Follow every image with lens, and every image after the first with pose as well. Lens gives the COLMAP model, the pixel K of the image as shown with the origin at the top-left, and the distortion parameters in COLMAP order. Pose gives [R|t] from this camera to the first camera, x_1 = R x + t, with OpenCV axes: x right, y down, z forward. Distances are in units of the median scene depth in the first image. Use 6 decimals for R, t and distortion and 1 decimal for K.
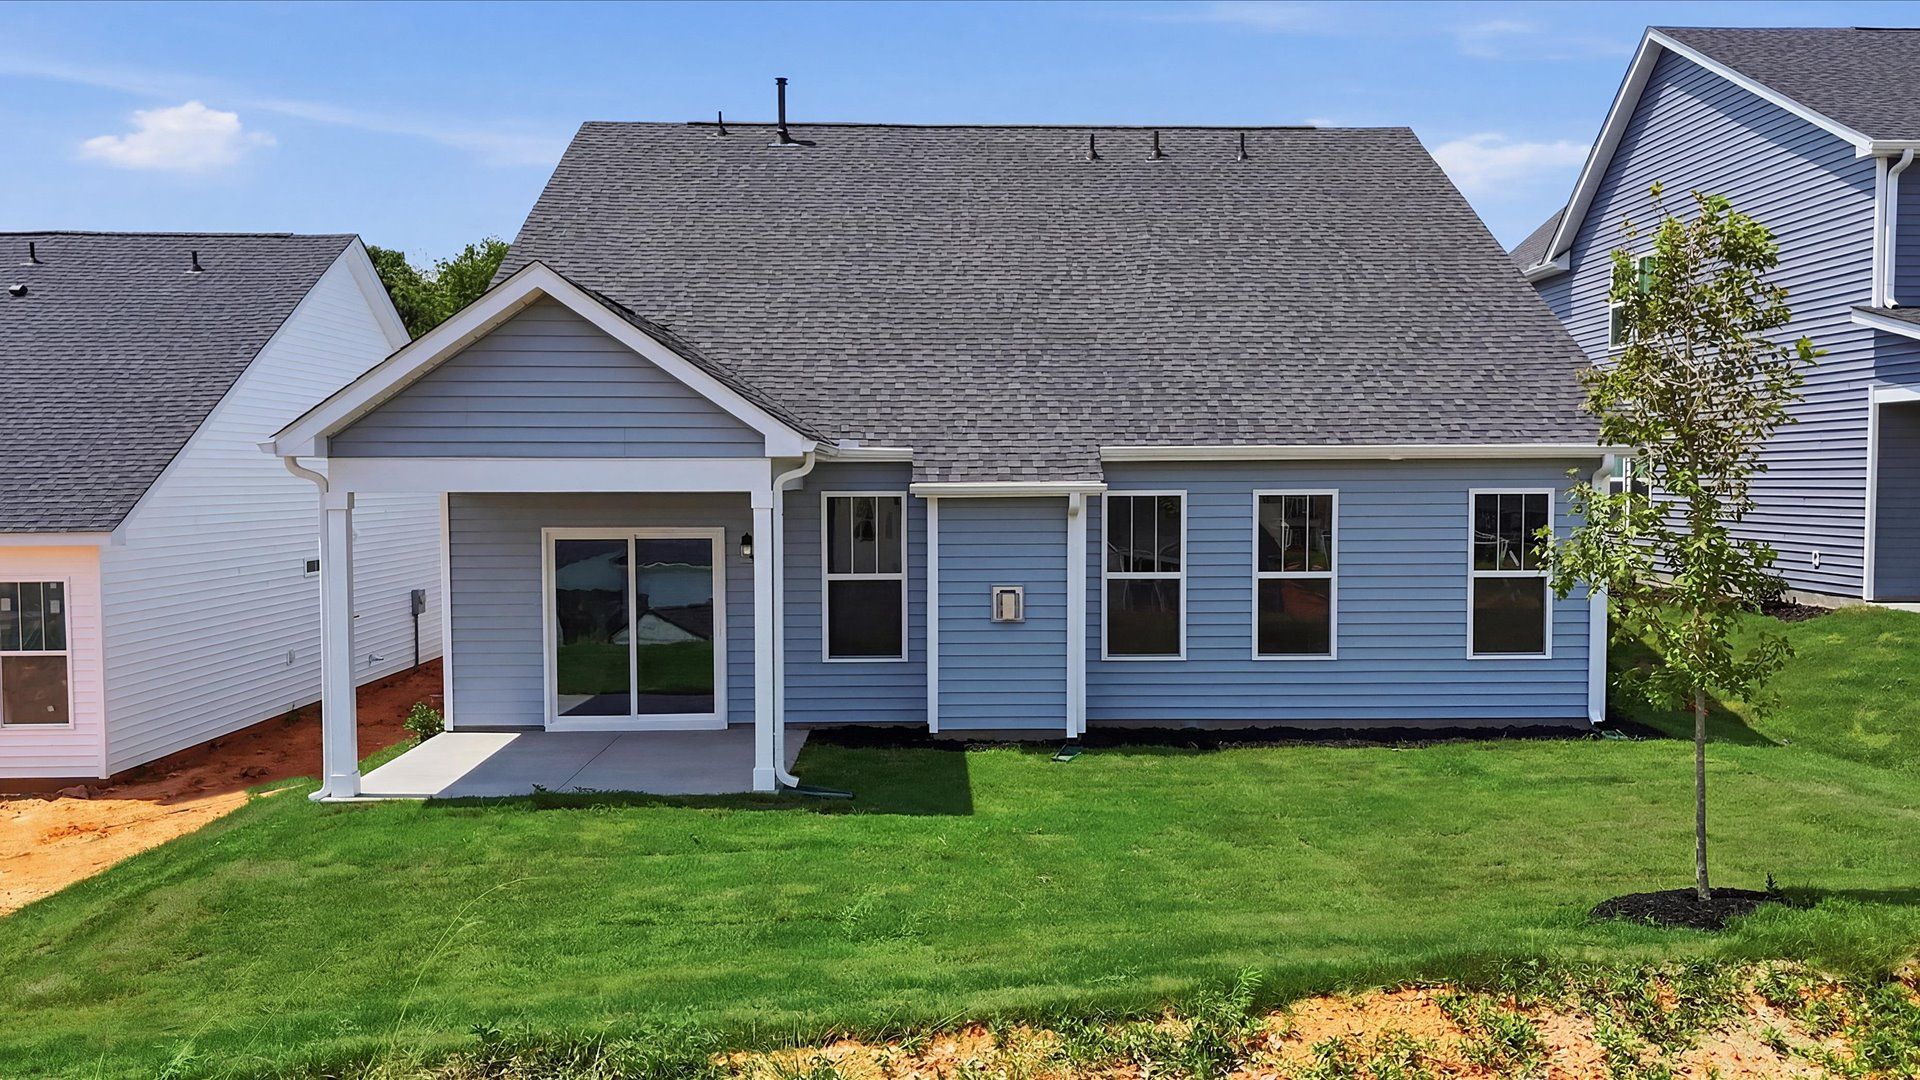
lens RADIAL K [[1525.1, 0, 960.0], [0, 1525.1, 540.0], [0, 0, 1]] dist [0.009626, -0.001737]
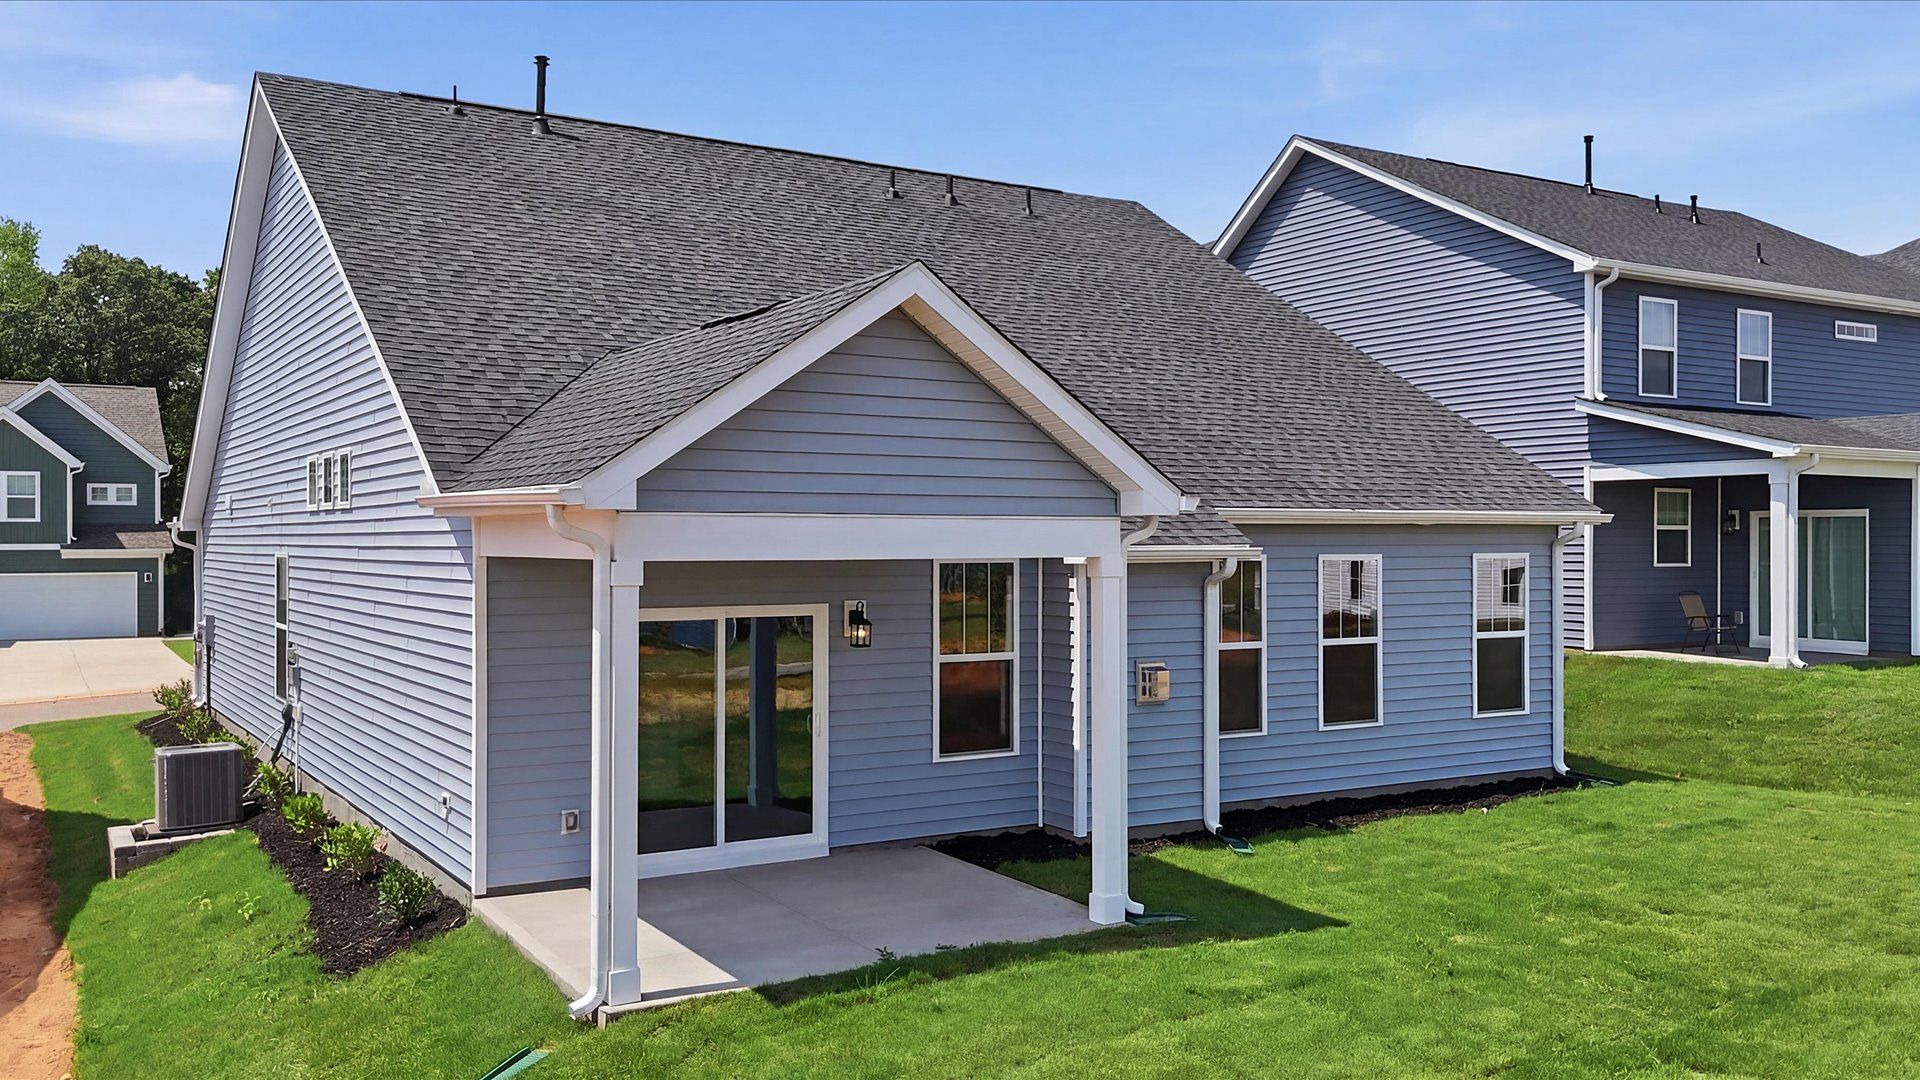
lens RADIAL K [[1579.8, 0, 957.3], [0, 1579.8, 461.4], [0, 0, 1]] dist [-0.006729, -0.003964]
pose [[0.868880, 0.030194, 0.494100, -0.507479], [0.013374, 0.996342, -0.084404, -0.010137], [-0.494841, 0.079945, 0.865298, 0.234719]]
